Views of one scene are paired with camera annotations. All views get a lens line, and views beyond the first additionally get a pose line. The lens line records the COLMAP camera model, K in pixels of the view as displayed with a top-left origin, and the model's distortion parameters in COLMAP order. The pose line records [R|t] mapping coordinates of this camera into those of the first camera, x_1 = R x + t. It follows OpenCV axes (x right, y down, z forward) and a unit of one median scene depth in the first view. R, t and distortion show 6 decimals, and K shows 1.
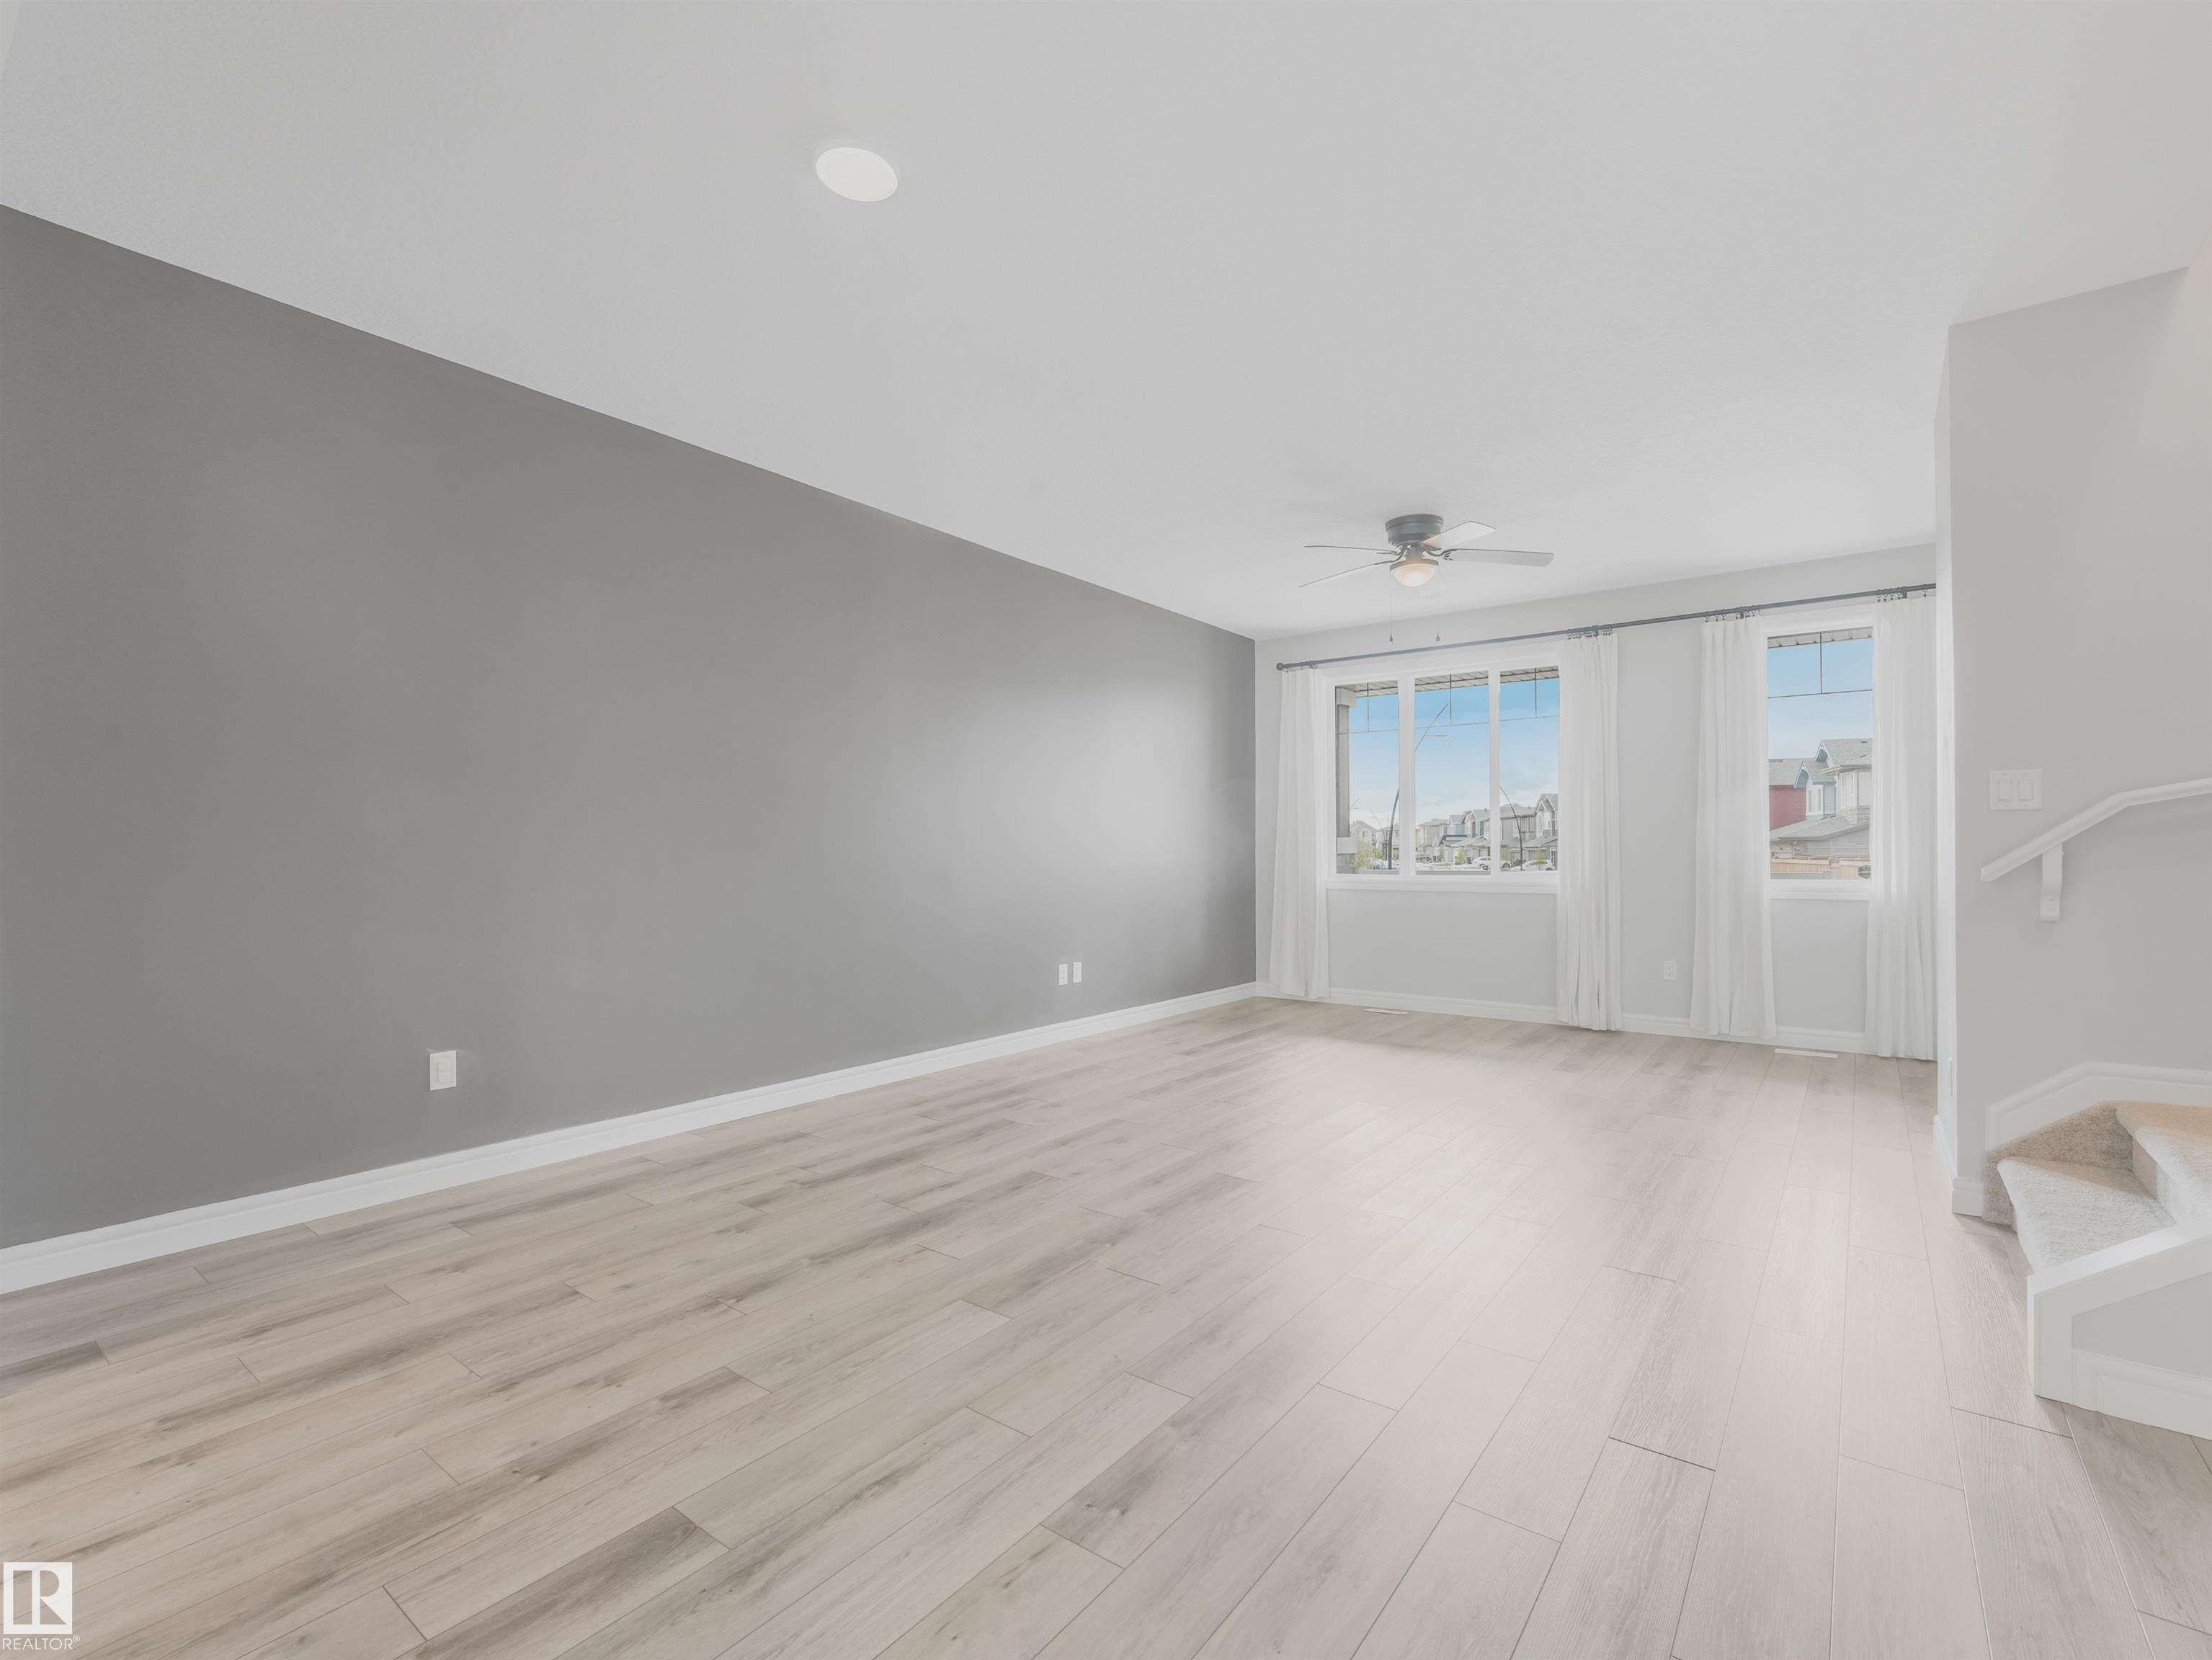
lens RADIAL K [[1019.6, 0, 1107.0], [0, 1019.6, 845.2], [0, 0, 1]] dist [0.012656, 0.001211]
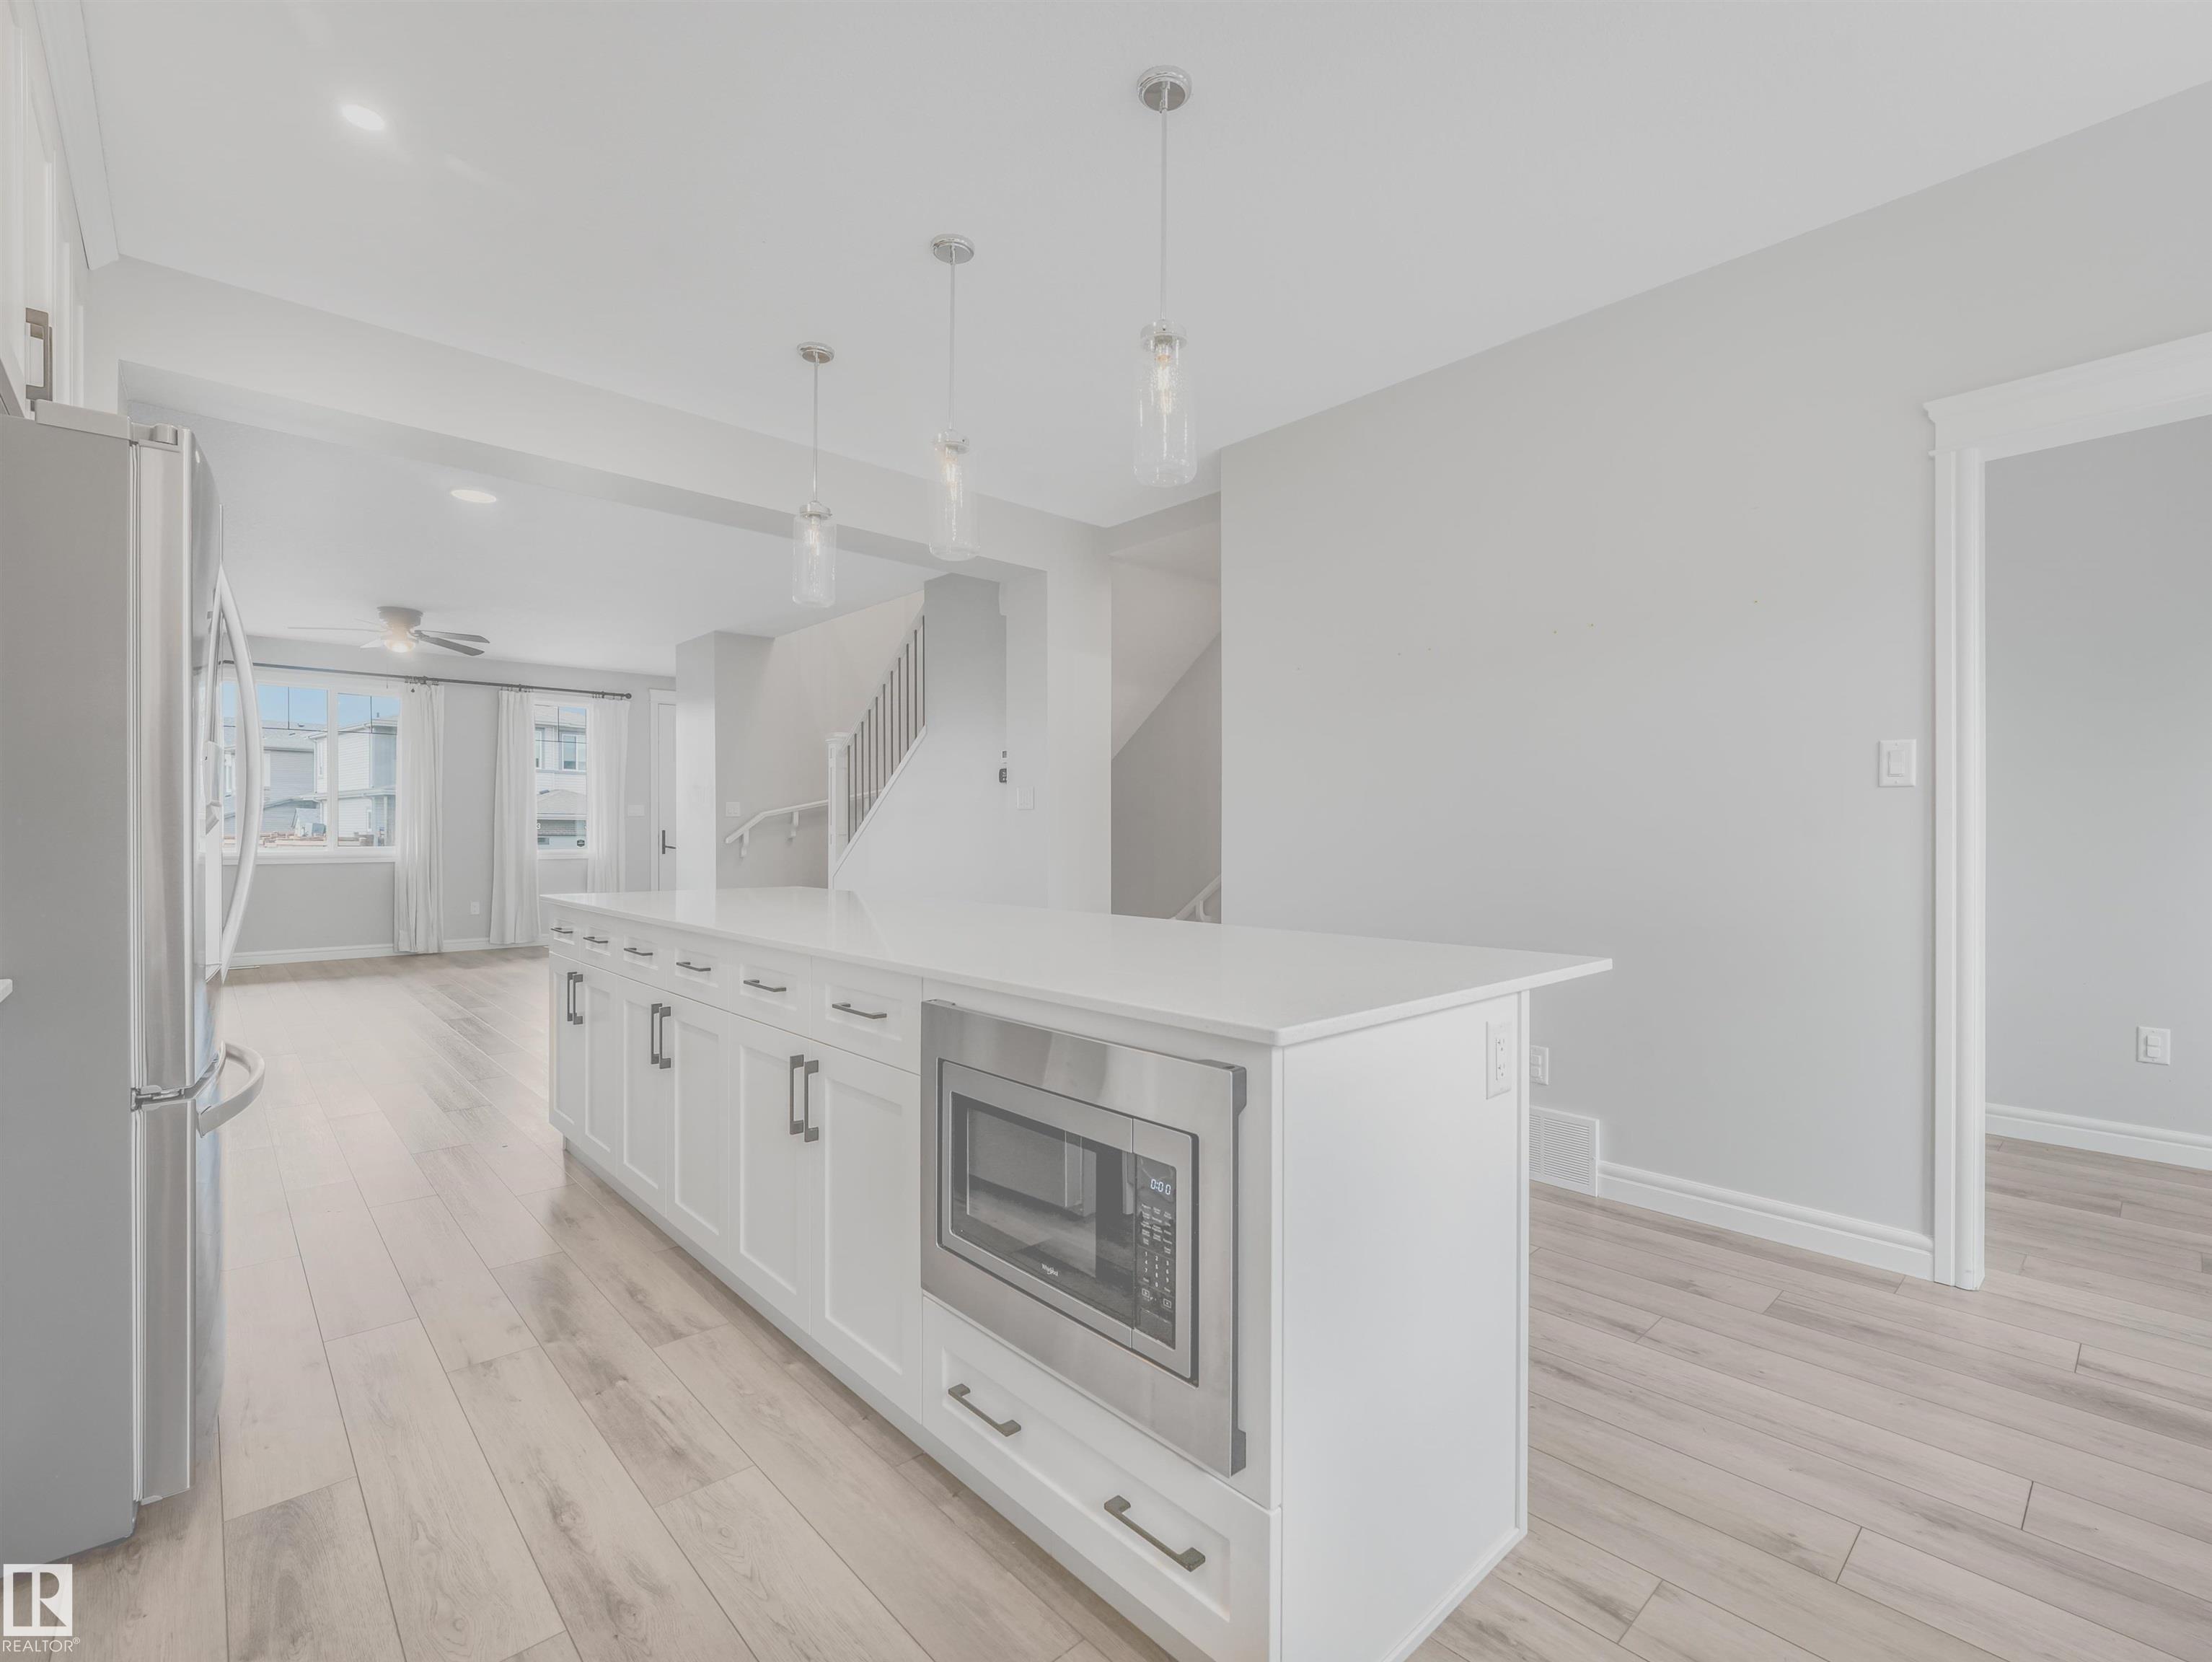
lens RADIAL K [[1008.7, 0, 1109.6], [0, 1008.7, 833.6], [0, 0, 1]] dist [-0.014445, 0.000866]
pose [[0.179202, -0.002862, 0.983808, -0.810484], [-0.006148, 0.999973, 0.004029, -0.003733], [-0.983793, -0.006771, 0.179179, -0.231546]]
